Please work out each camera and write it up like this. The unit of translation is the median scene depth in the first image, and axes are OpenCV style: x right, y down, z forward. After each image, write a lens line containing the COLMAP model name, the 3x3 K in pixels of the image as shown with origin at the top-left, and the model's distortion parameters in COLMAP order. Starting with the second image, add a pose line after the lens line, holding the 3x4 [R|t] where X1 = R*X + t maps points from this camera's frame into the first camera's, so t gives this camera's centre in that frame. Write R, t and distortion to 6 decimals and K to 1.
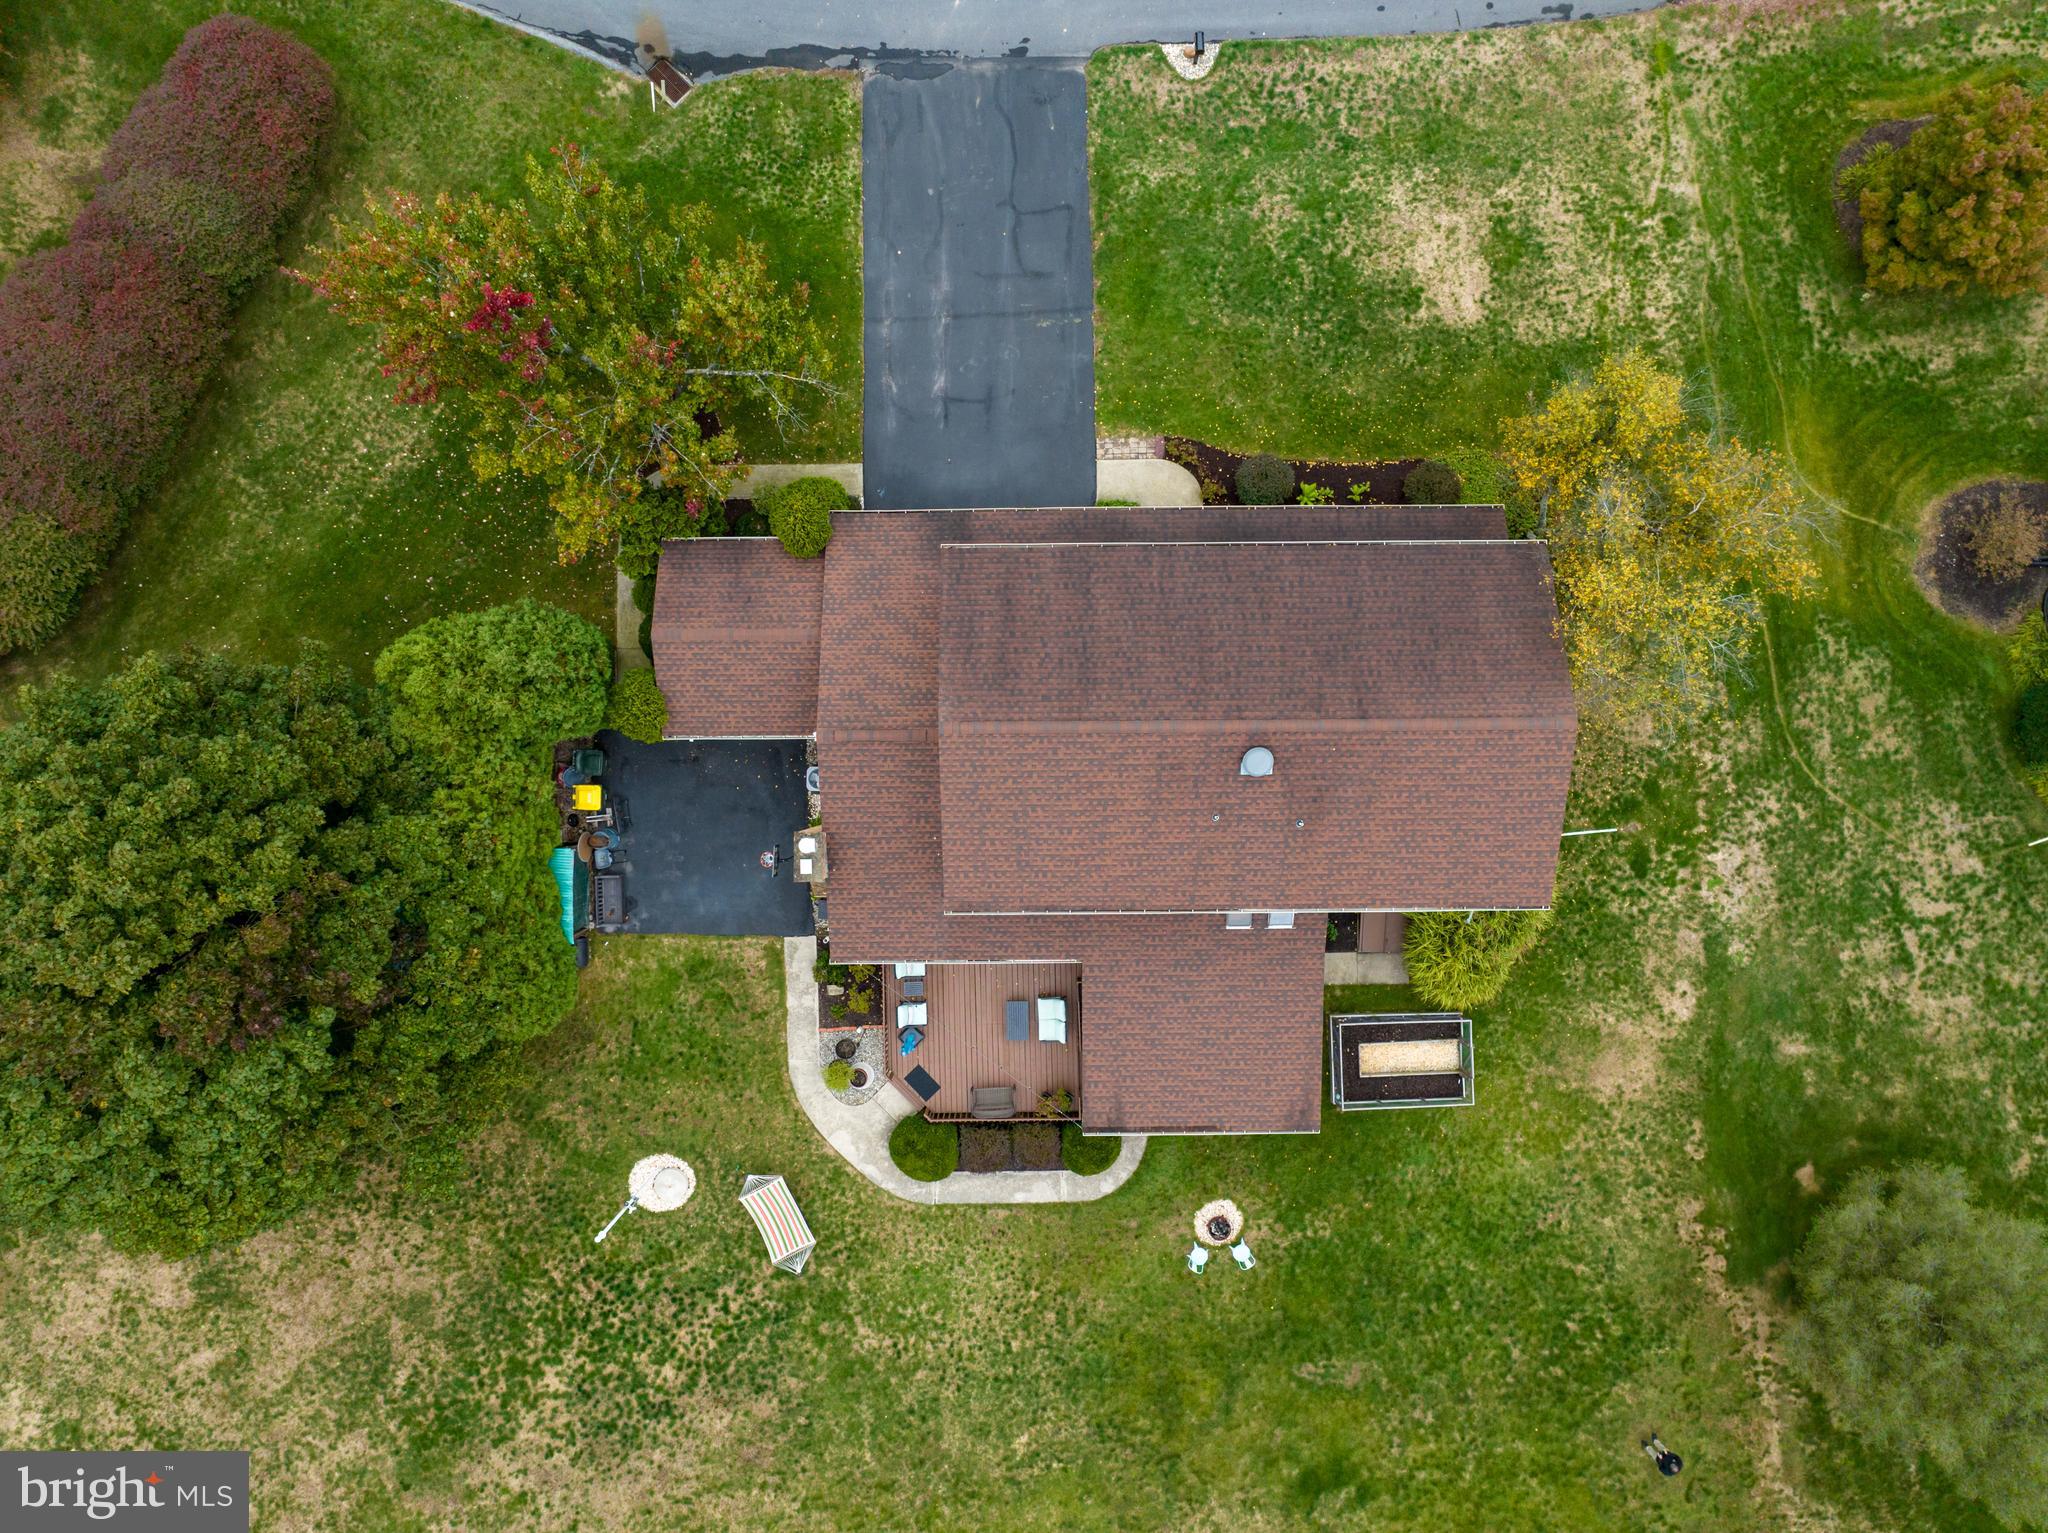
lens RADIAL K [[1471.9, 0, 1007.4], [0, 1471.9, 759.2], [0, 0, 1]] dist [-0.039467, 0.000313]
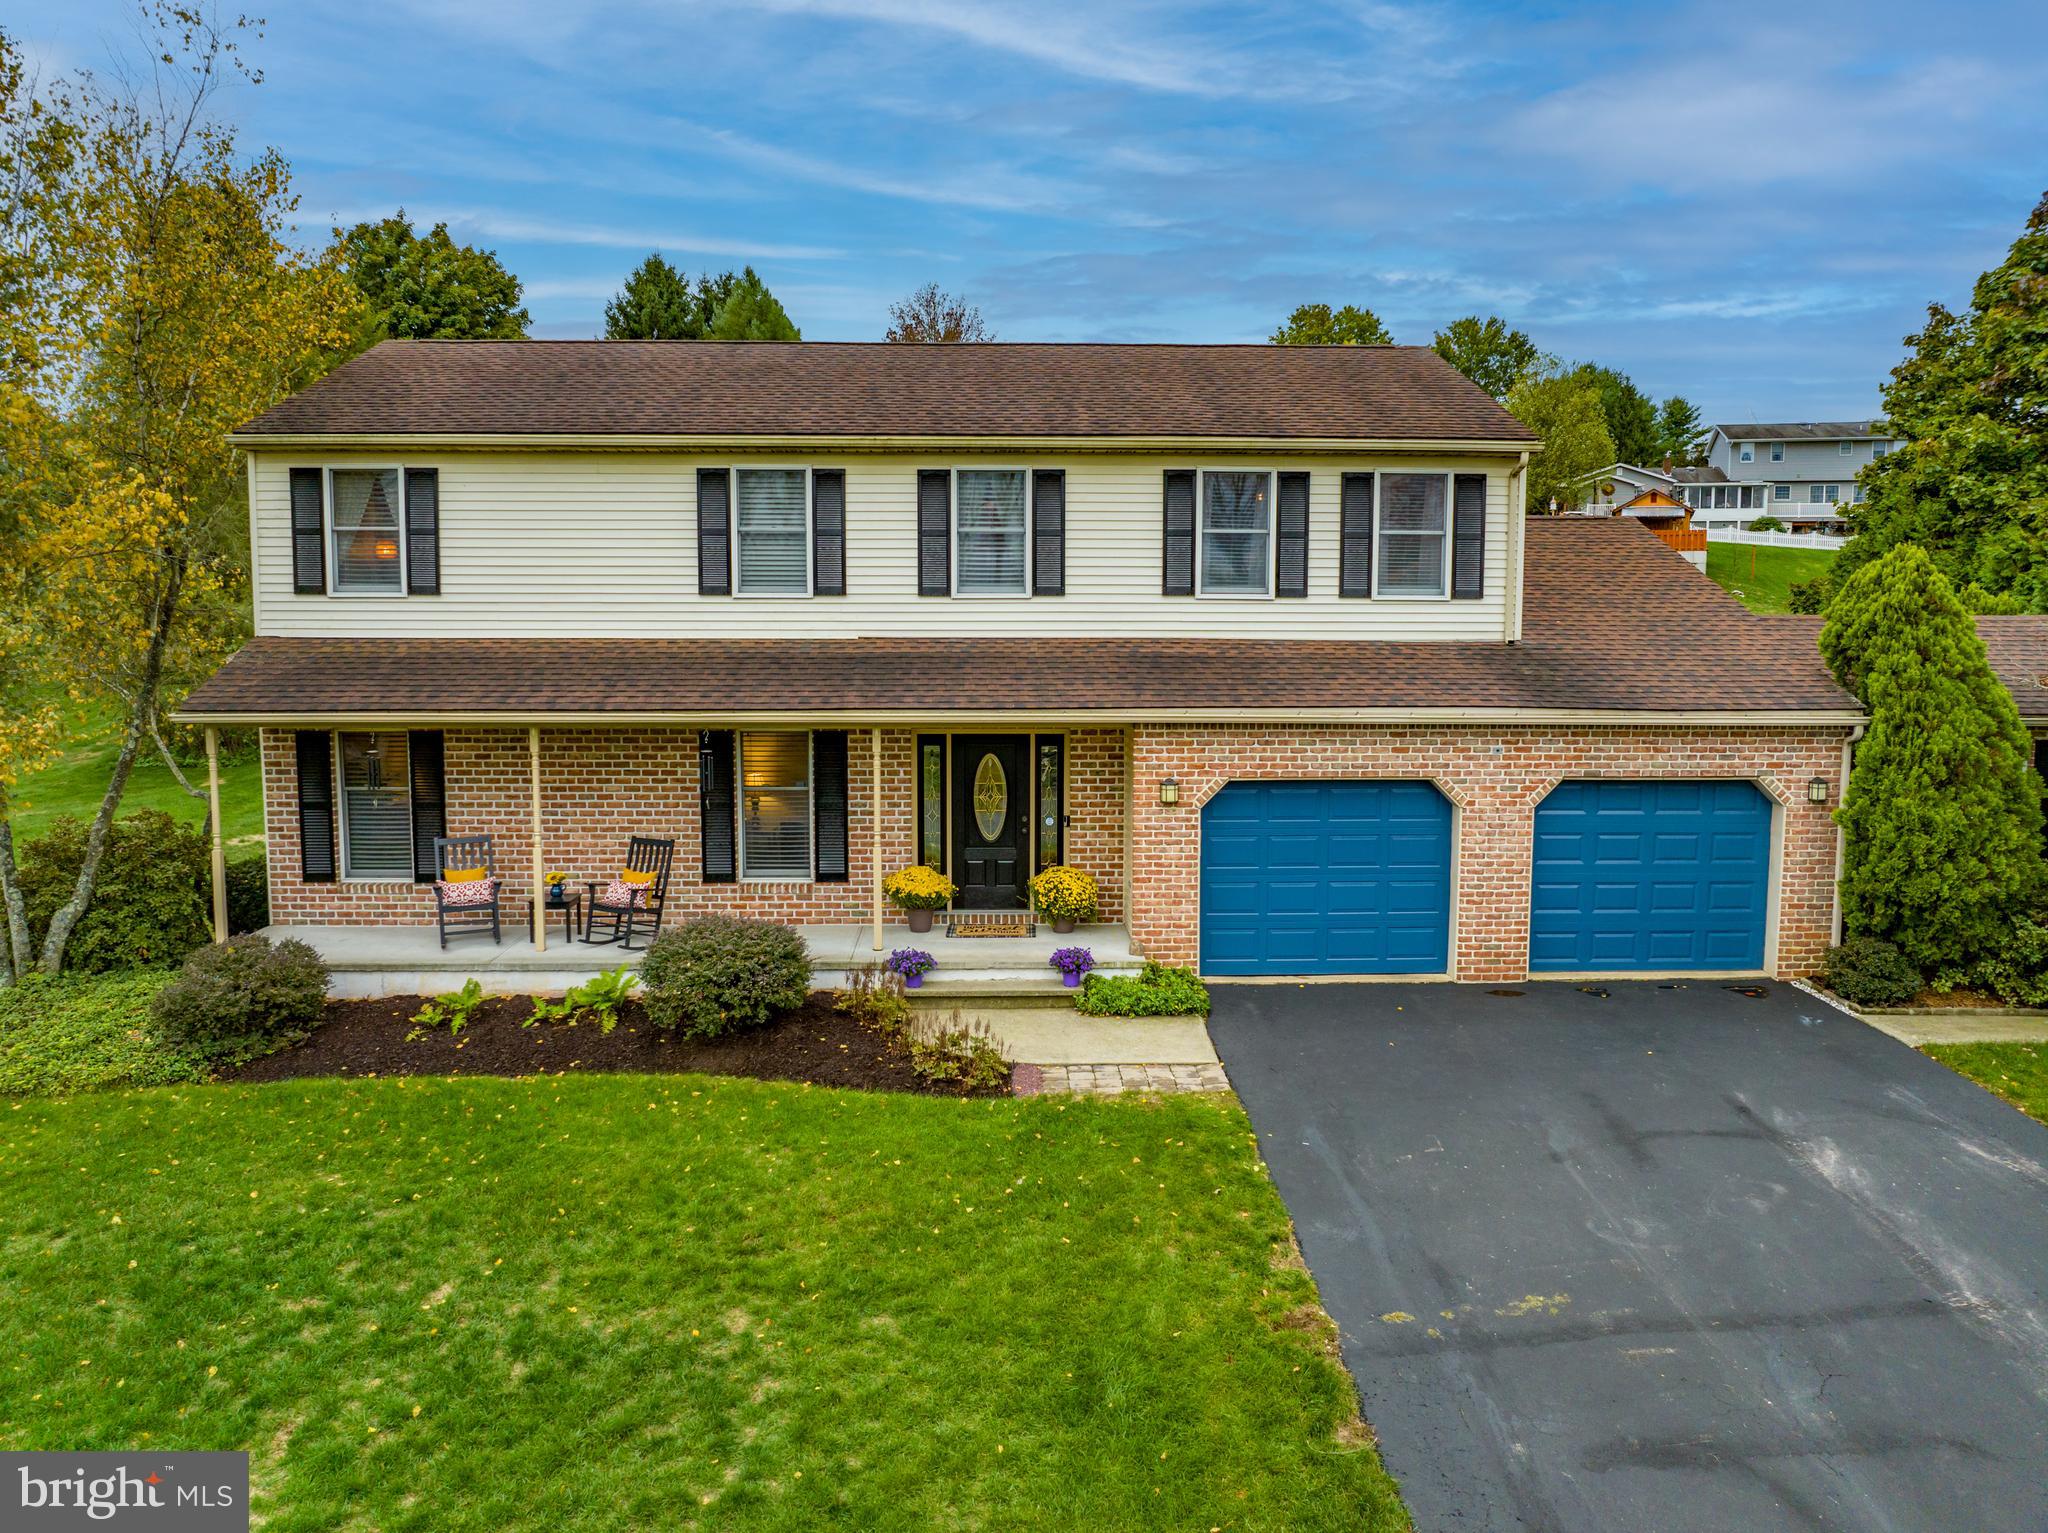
lens RADIAL K [[1439.7, 0, 1024.0], [0, 1439.7, 766.5], [0, 0, 1]] dist [-0.047446, 0.019152]
pose [[-0.999834, -0.000025, -0.018215, 0.108557], [-0.018127, -0.096567, 0.995161, -0.501568], [-0.001784, 0.995326, 0.096551, 0.886995]]
